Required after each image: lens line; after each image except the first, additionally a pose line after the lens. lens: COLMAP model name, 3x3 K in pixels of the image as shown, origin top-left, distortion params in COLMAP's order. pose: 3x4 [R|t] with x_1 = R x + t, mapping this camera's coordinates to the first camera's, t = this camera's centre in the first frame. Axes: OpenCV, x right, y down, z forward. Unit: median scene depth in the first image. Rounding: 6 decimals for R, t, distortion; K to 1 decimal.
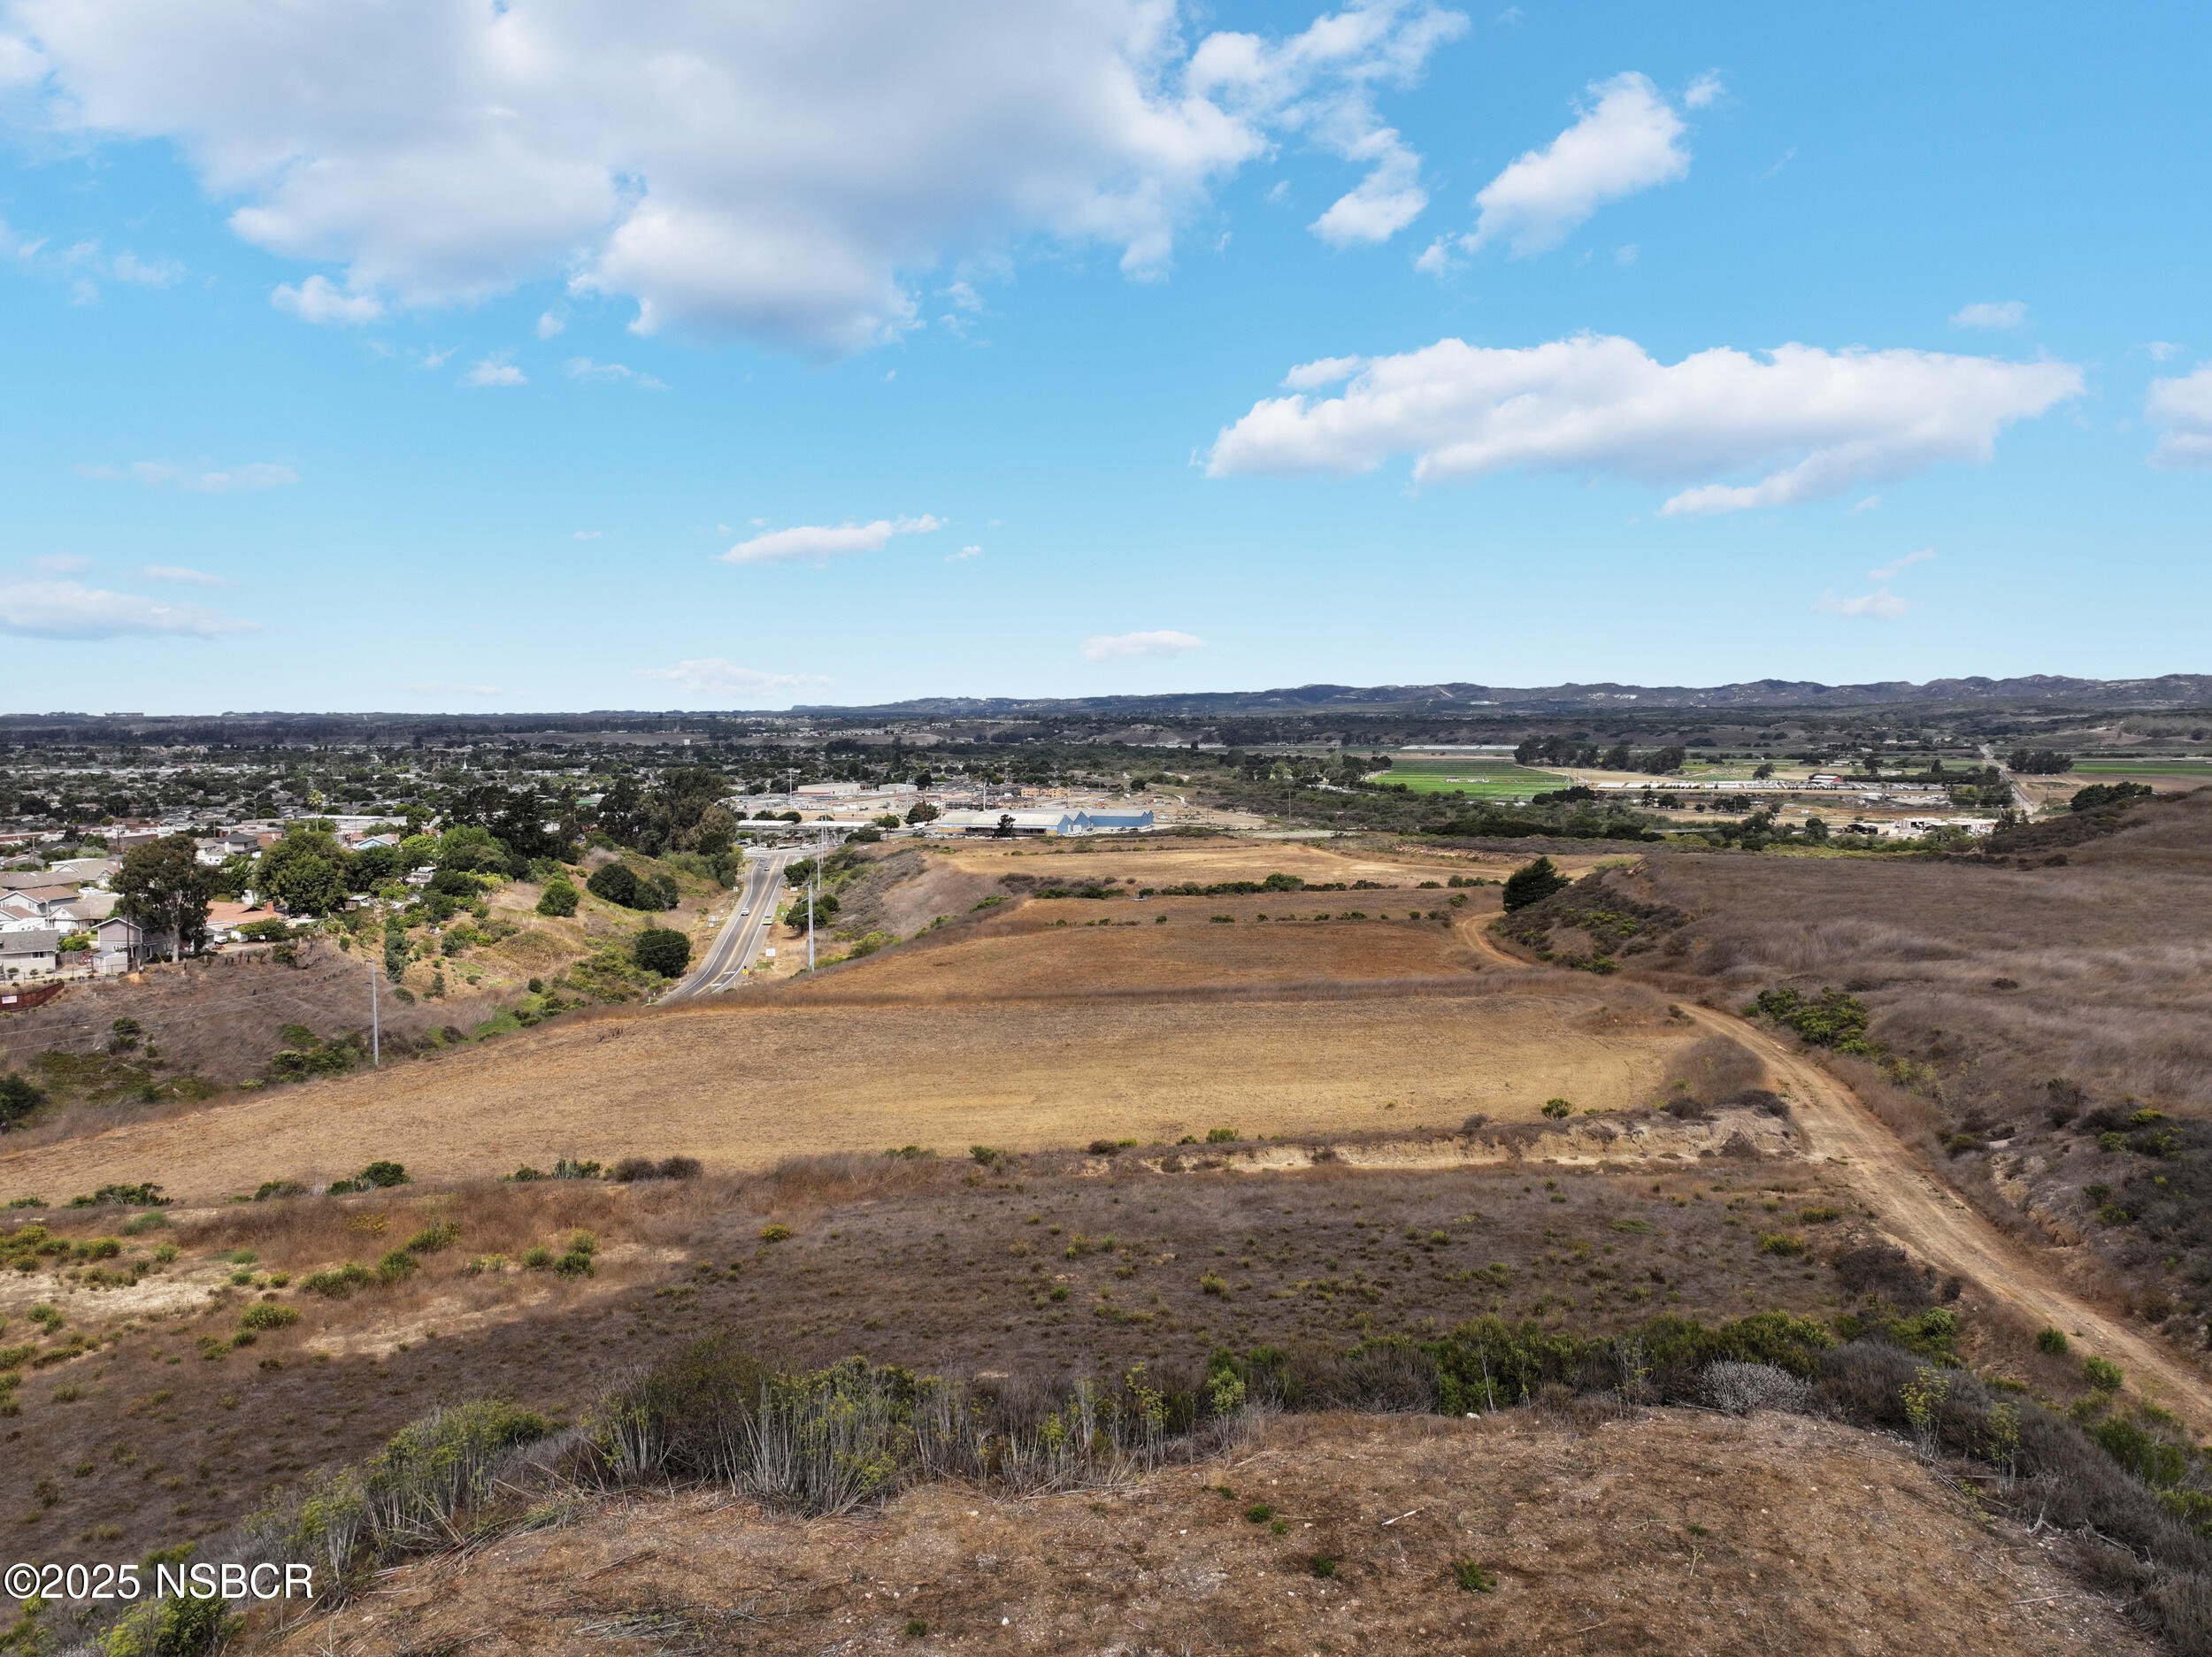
lens RADIAL K [[1550.1, 0, 1114.4], [0, 1550.1, 822.1], [0, 0, 1]] dist [-0.003716, 0.018977]
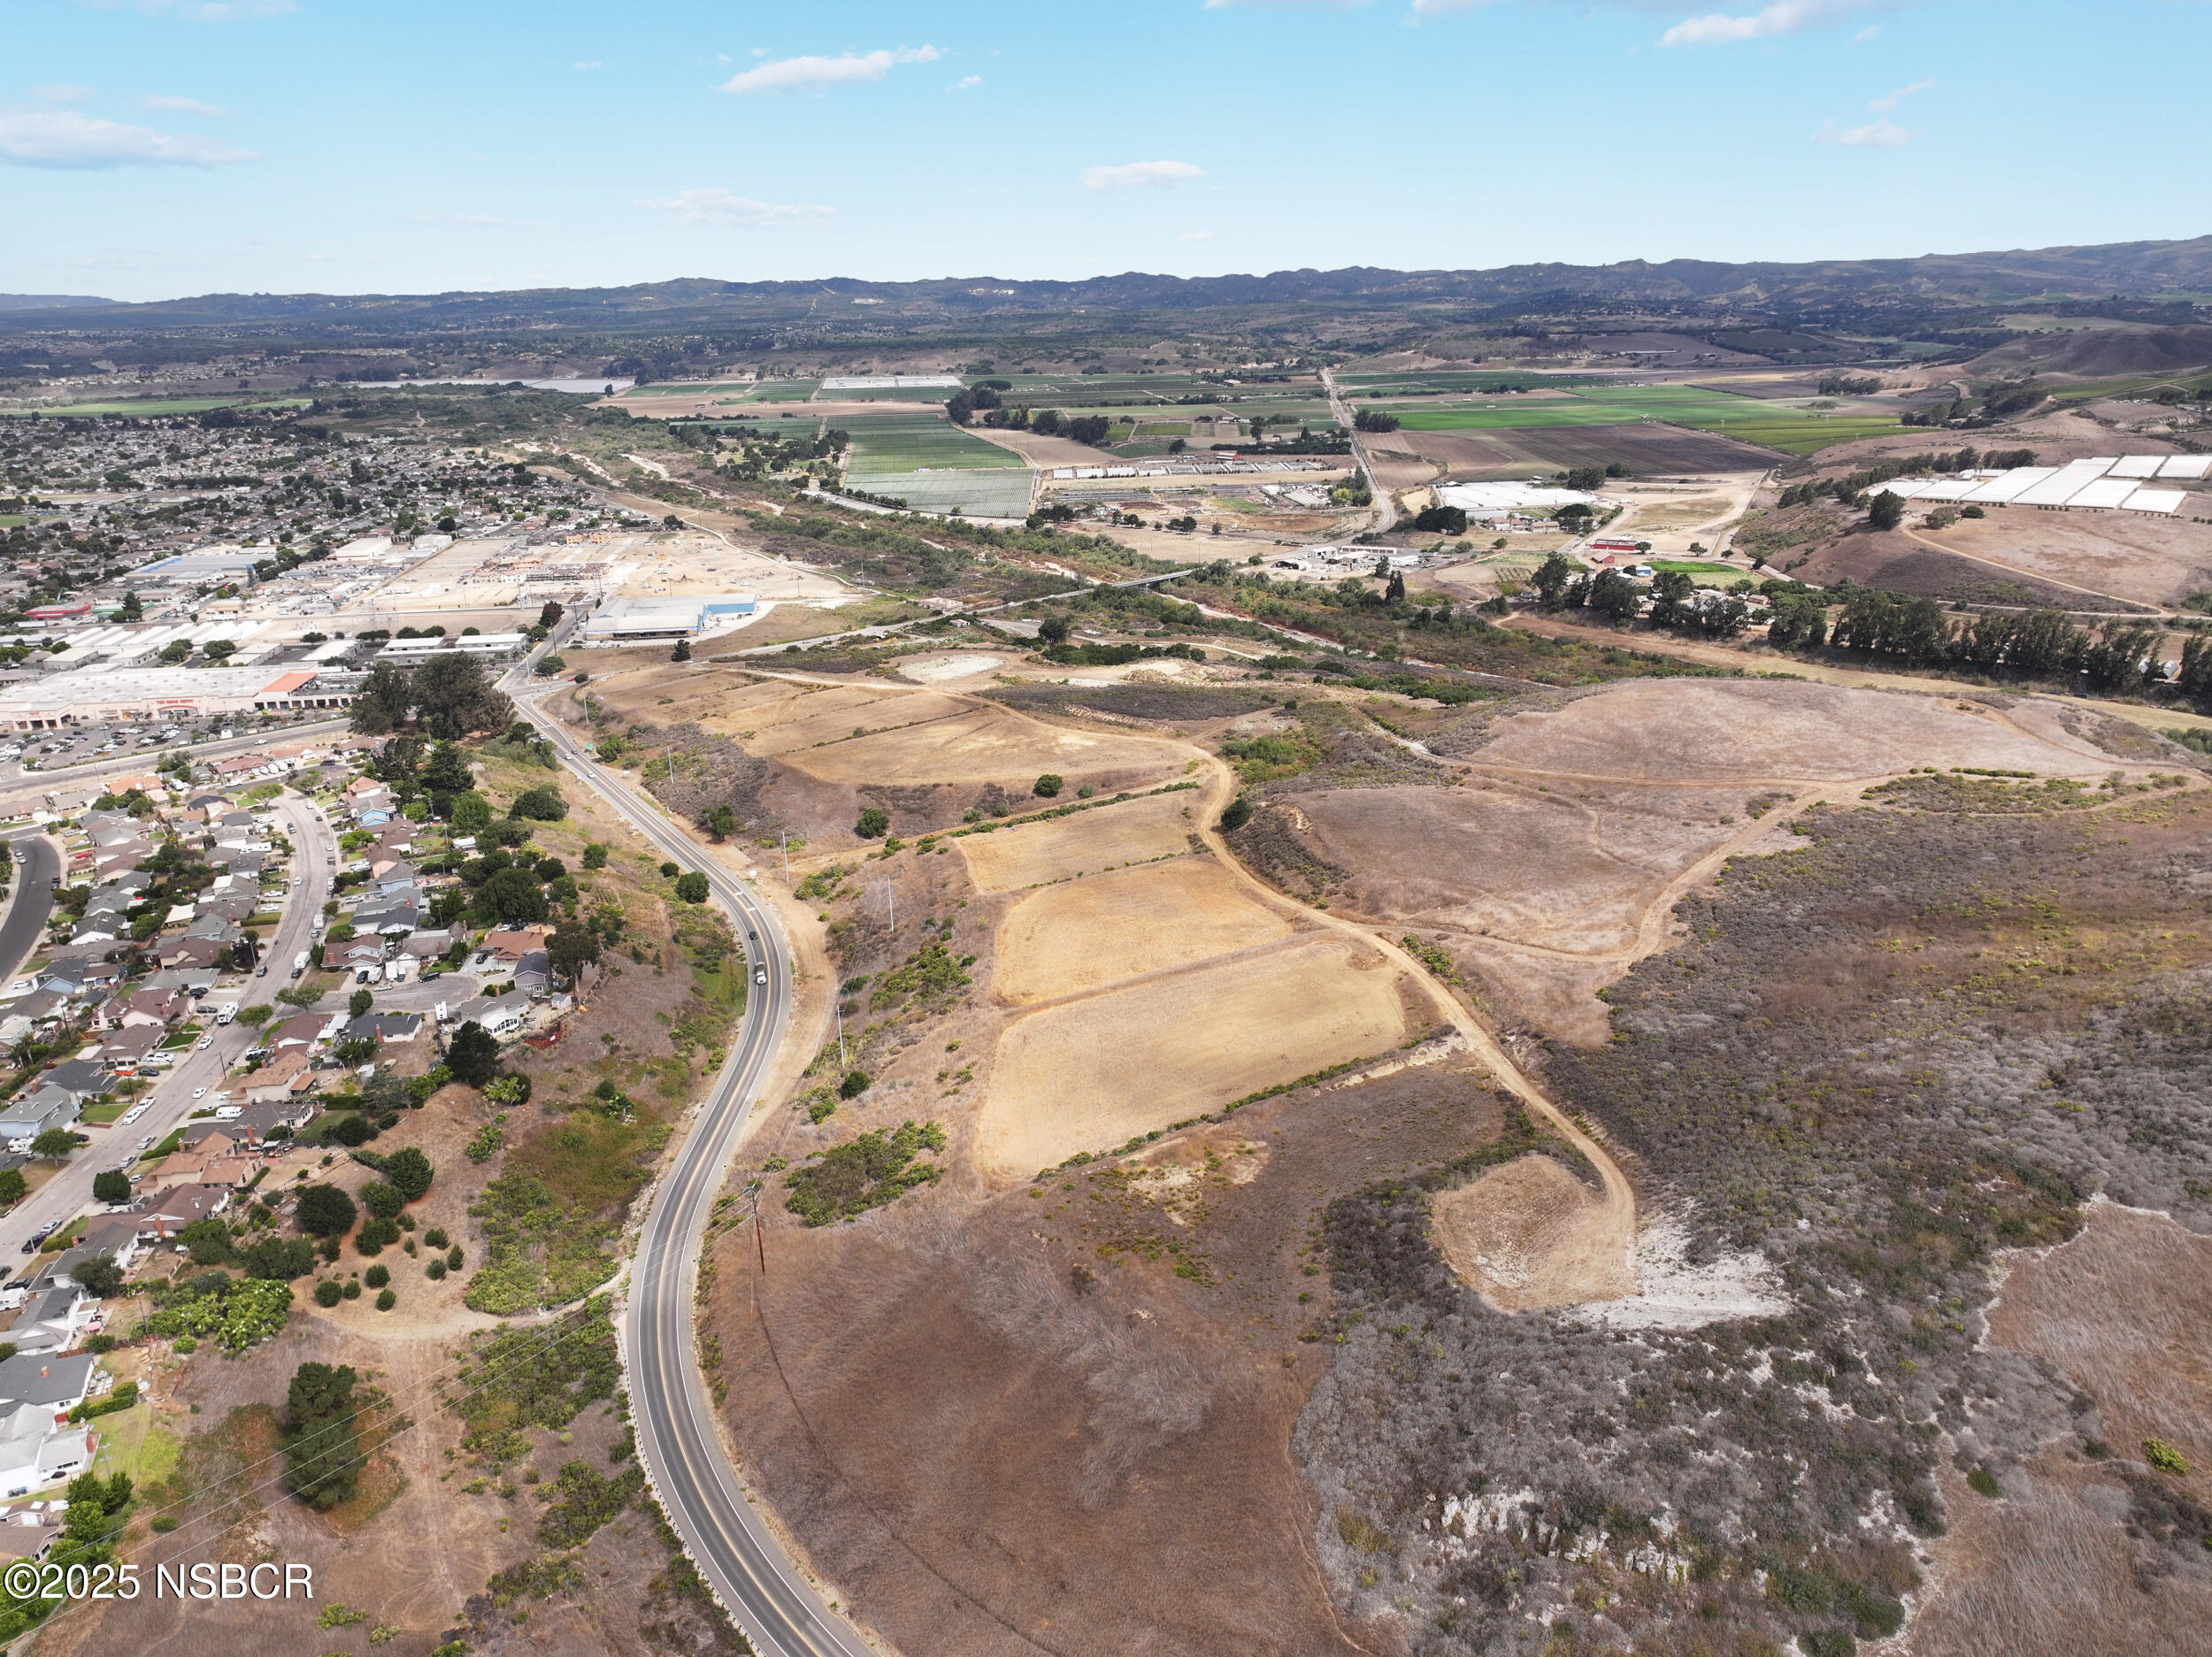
lens RADIAL K [[1550.1, 0, 1118.0], [0, 1550.1, 829.9], [0, 0, 1]] dist [-0.003716, 0.018977]
pose [[0.922441, -0.139683, 0.359988, -0.174114], [0.040075, 0.961874, 0.270539, -0.144444], [-0.384053, -0.235130, 0.892870, -0.205677]]
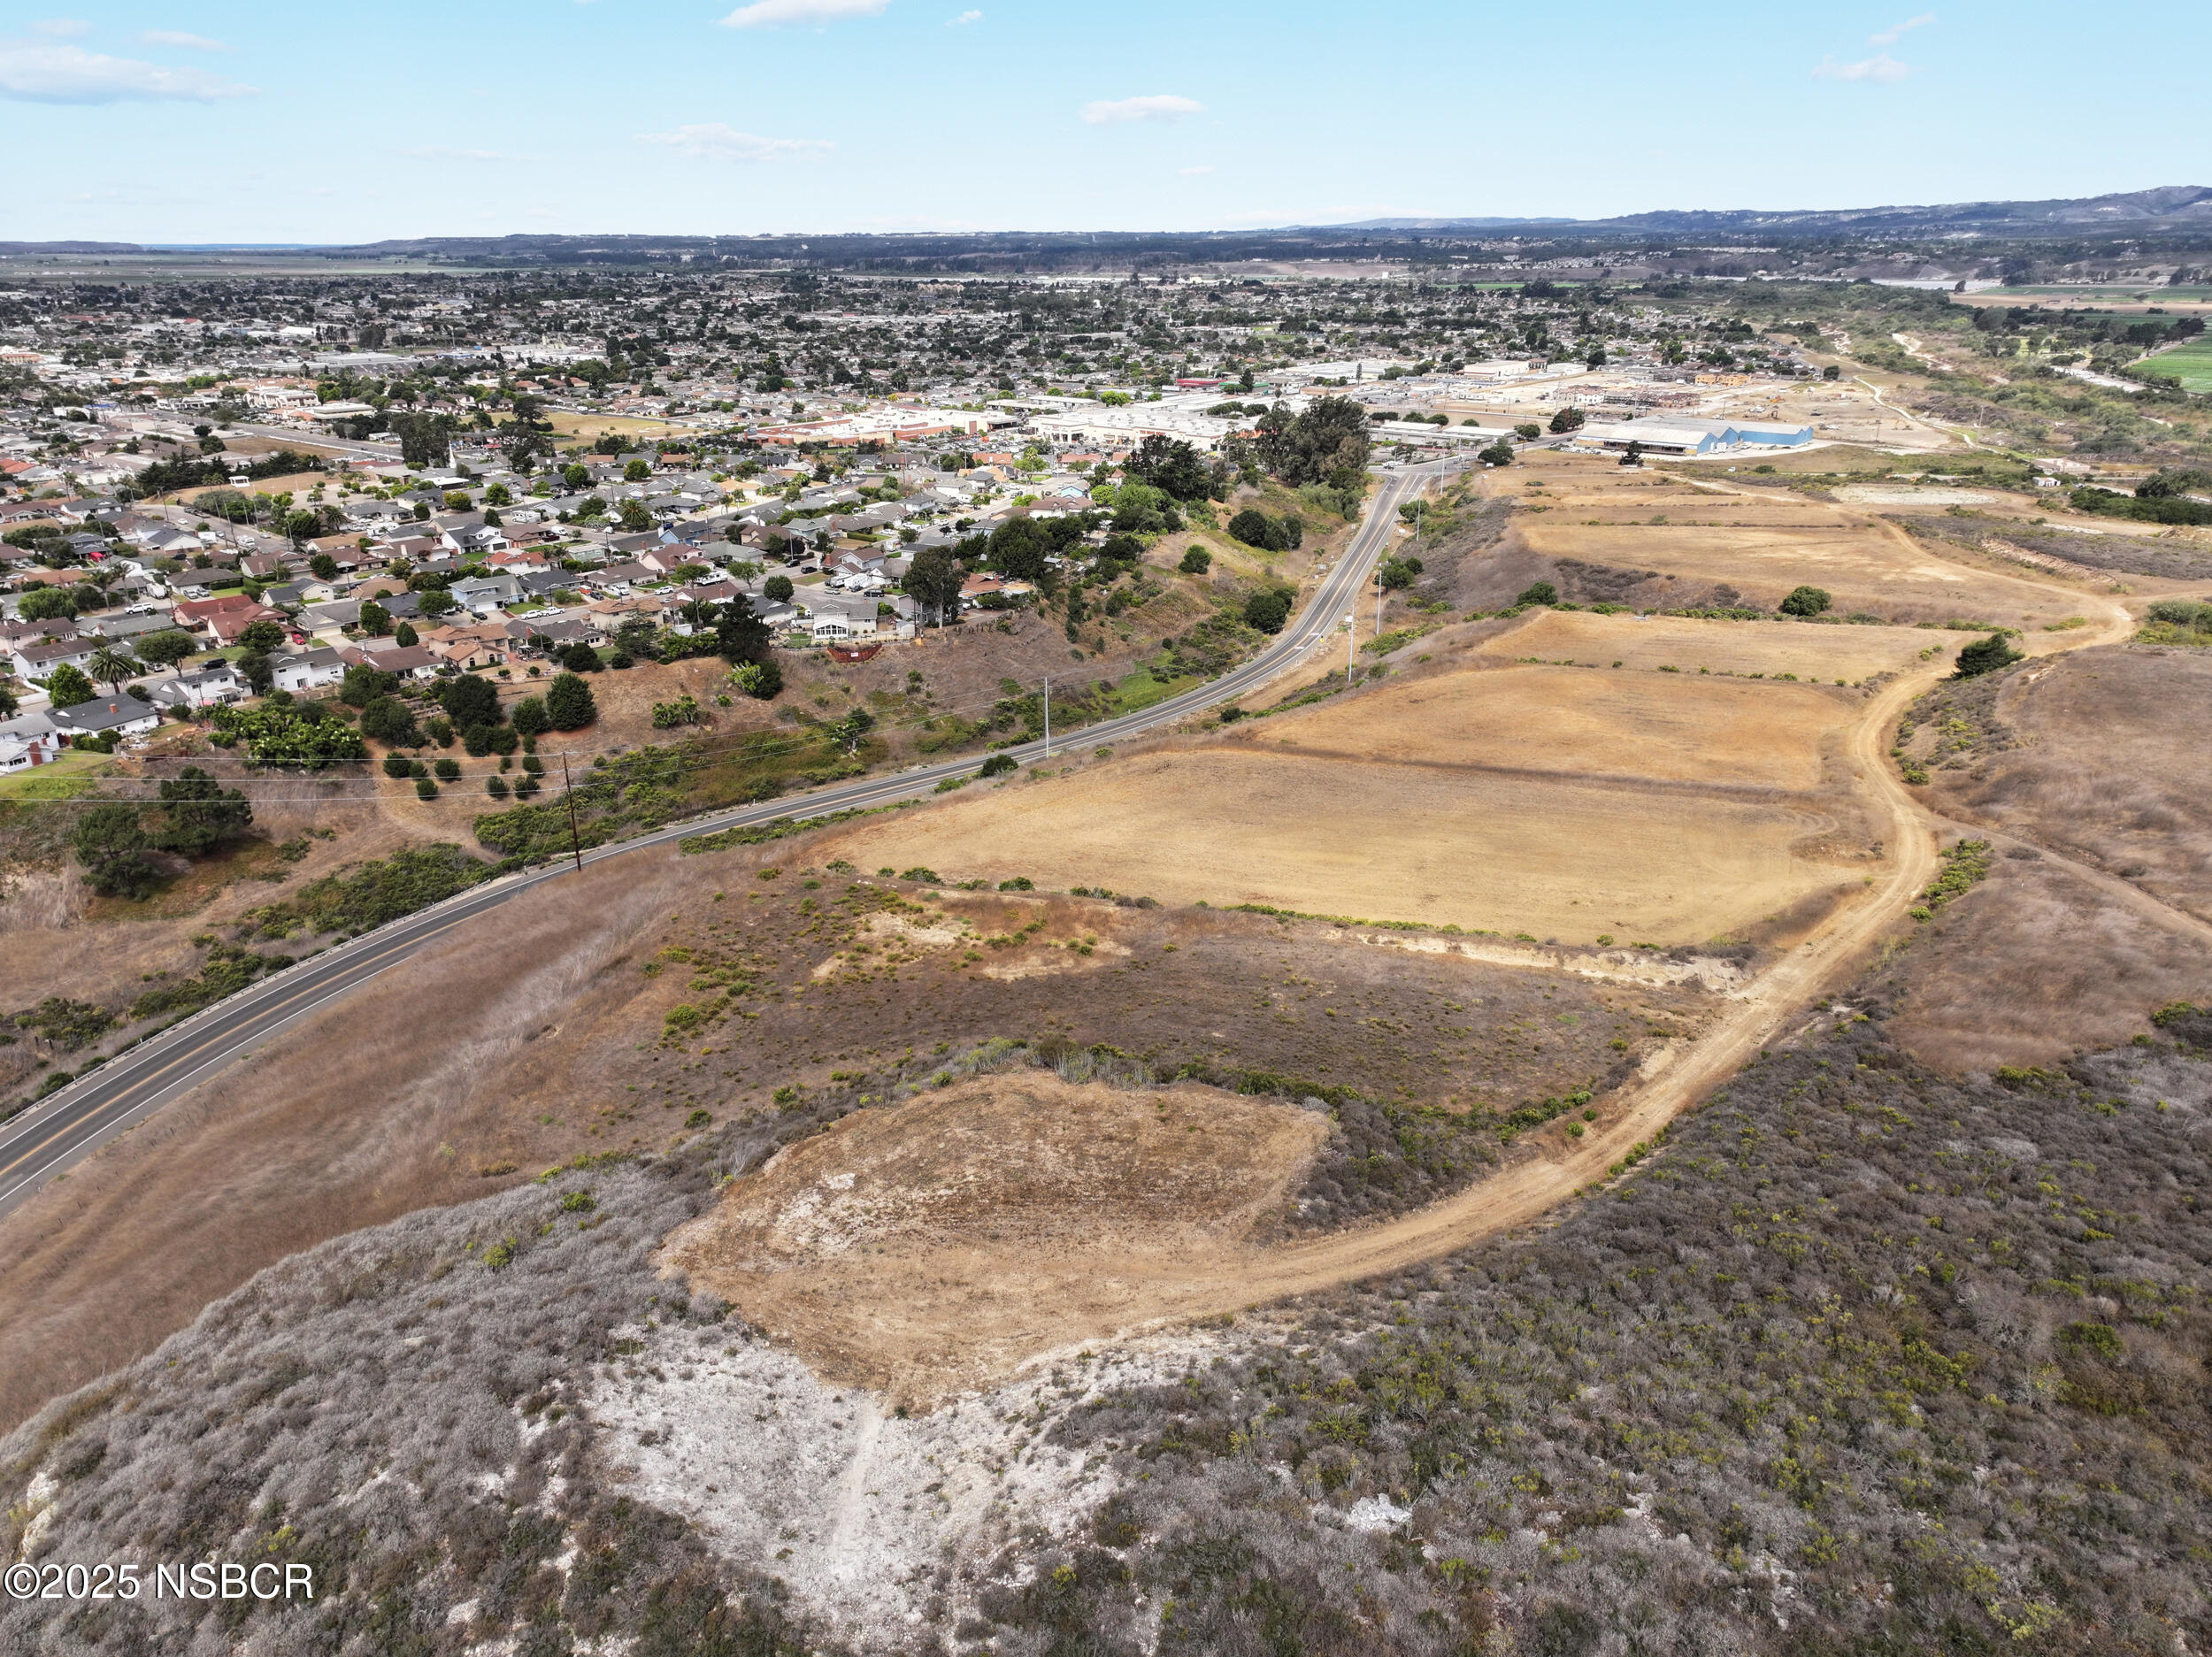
lens RADIAL K [[1550.1, 0, 1114.0], [0, 1550.1, 817.3], [0, 0, 1]] dist [-0.003716, 0.018977]
pose [[0.905775, 0.146260, -0.397718, 0.050673], [-0.024133, 0.954829, 0.296174, -0.051249], [0.423071, -0.258669, 0.868390, -0.083249]]
